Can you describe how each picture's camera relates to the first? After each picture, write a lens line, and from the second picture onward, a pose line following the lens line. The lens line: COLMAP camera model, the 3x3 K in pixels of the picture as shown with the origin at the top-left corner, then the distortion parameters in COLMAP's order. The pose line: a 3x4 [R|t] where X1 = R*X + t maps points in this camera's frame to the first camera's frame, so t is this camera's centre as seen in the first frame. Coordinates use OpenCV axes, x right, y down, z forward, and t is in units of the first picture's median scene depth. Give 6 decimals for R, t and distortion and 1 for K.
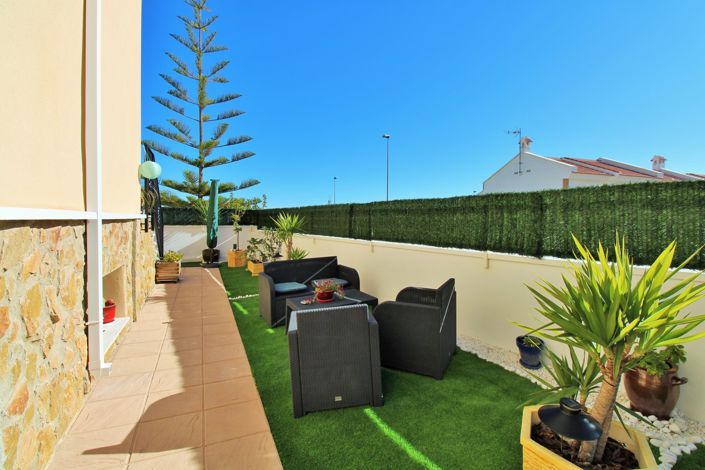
lens RADIAL K [[326.6, 0, 354.8], [0, 326.6, 233.5], [0, 0, 1]] dist [-0.020129, -0.003845]
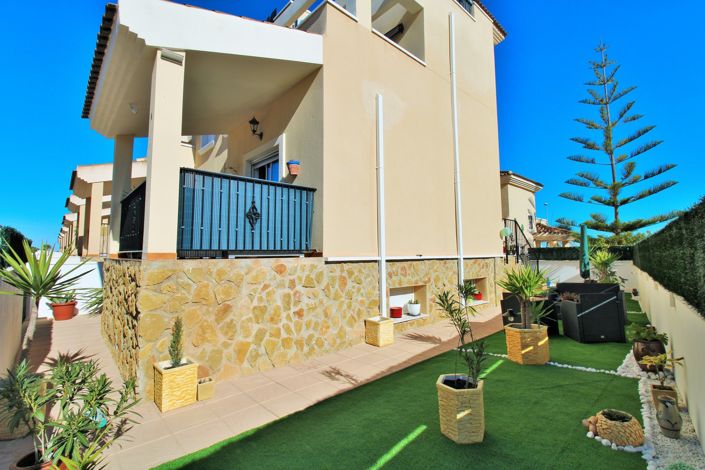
lens RADIAL K [[326.6, 0, 351.4], [0, 326.6, 232.3], [0, 0, 1]] dist [-0.020129, -0.003845]
pose [[0.296454, -0.085222, -0.951237, 0.274386], [-0.024981, 0.994978, -0.096926, 0.005861], [0.954720, 0.052497, 0.292836, -0.136958]]
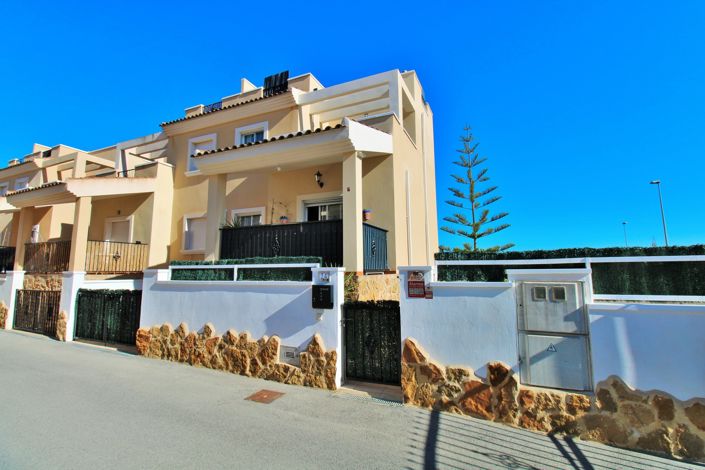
lens RADIAL K [[326.6, 0, 350.8], [0, 326.6, 236.1], [0, 0, 1]] dist [-0.020129, -0.003845]
pose [[0.658373, -0.104934, -0.745342, 0.301253], [-0.007554, 0.989263, -0.145948, 0.016414], [0.752654, 0.101719, 0.650511, -0.462959]]
